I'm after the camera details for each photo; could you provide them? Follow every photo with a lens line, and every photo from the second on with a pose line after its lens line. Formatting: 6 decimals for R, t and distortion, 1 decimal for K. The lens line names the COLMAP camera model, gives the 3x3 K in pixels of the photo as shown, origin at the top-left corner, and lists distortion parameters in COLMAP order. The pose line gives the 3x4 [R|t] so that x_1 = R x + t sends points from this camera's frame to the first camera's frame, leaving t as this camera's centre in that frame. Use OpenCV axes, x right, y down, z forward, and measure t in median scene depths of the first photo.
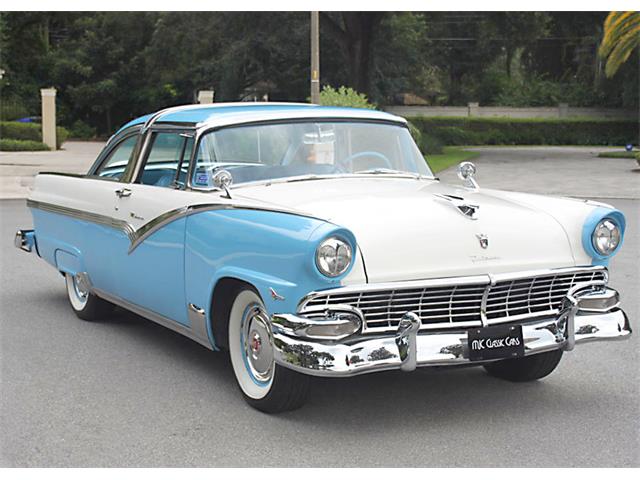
lens RADIAL K [[1212.8, 0, 308.0], [0, 1212.8, 240.0], [0, 0, 1]] dist [0.042959, 0.194674]
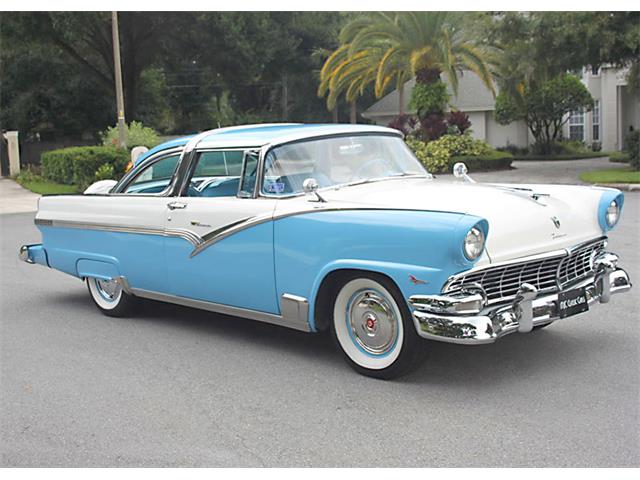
lens RADIAL K [[876.5, 0, 320.0], [0, 876.5, 240.0], [0, 0, 1]] dist [-0.095889, 0.023493]
pose [[0.958801, -0.074570, 0.274116, -0.290841], [0.071781, 0.997216, 0.020205, -0.014360], [-0.274860, 0.000304, 0.961484, 0.176656]]
